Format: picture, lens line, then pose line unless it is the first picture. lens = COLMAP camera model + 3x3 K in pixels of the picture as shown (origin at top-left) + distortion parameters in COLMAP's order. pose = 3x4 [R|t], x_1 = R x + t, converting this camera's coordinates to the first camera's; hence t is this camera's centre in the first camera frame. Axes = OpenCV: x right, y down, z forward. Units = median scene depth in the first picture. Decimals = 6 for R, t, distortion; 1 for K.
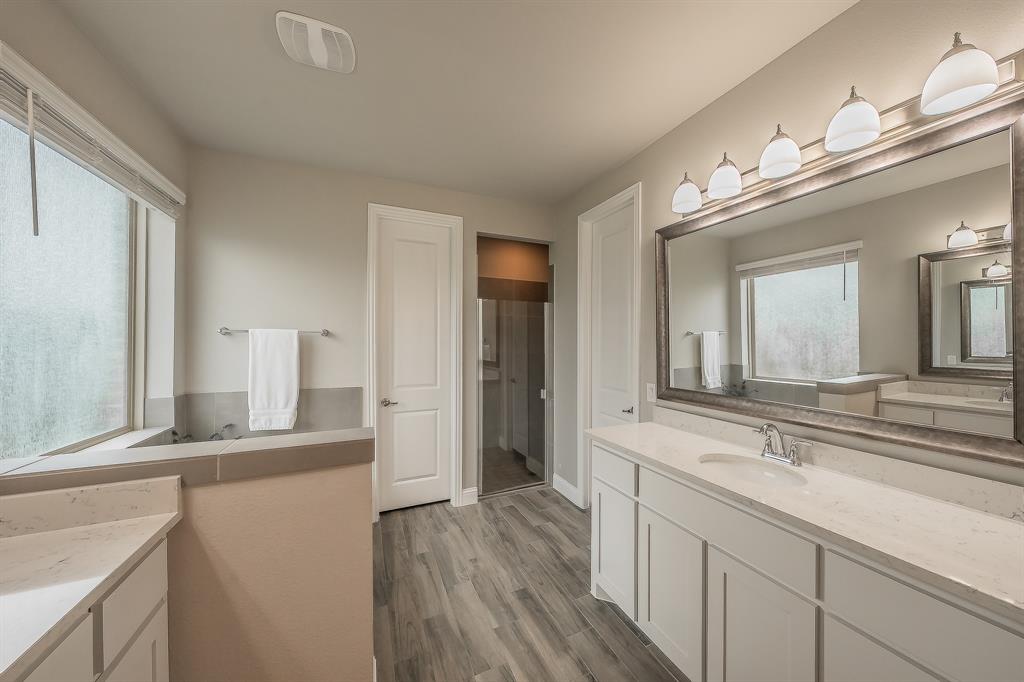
lens RADIAL K [[359.5, 0, 539.2], [0, 359.5, 339.5], [0, 0, 1]] dist [-0.000192, 0.000323]
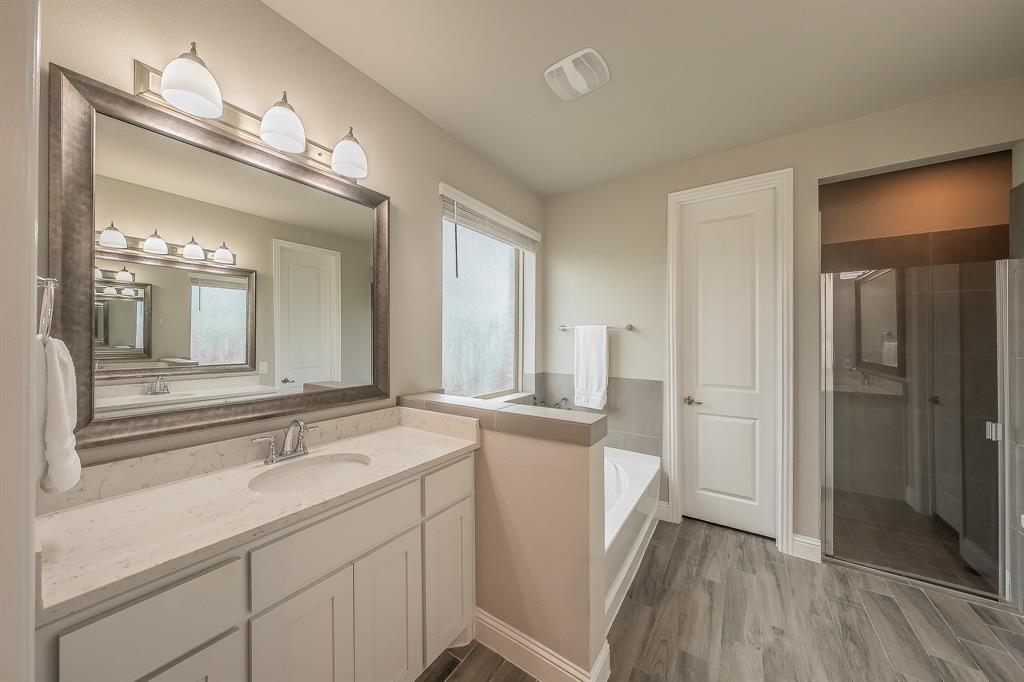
lens RADIAL K [[359.5, 0, 513.8], [0, 359.5, 338.0], [0, 0, 1]] dist [-0.000192, 0.000323]
pose [[0.497467, -0.005996, -0.867462, 0.181600], [0.004048, 0.999981, -0.004591, 0.017313], [0.867474, -0.001228, 0.497482, 0.161243]]
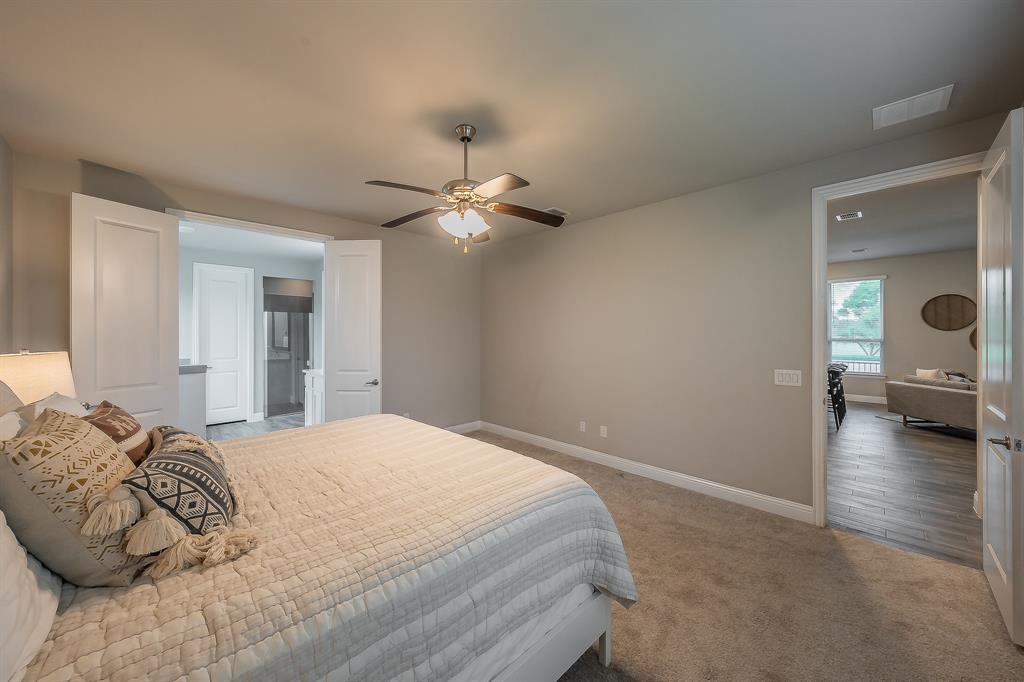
lens RADIAL K [[380.4, 0, 521.8], [0, 380.4, 334.9], [0, 0, 1]] dist [-0.003756, 0.000007]
pose [[0.952073, -0.000835, 0.305870, 0.638081], [-0.001721, 0.999966, 0.008086, -0.017026], [-0.305866, -0.008224, 0.952039, -1.636034]]
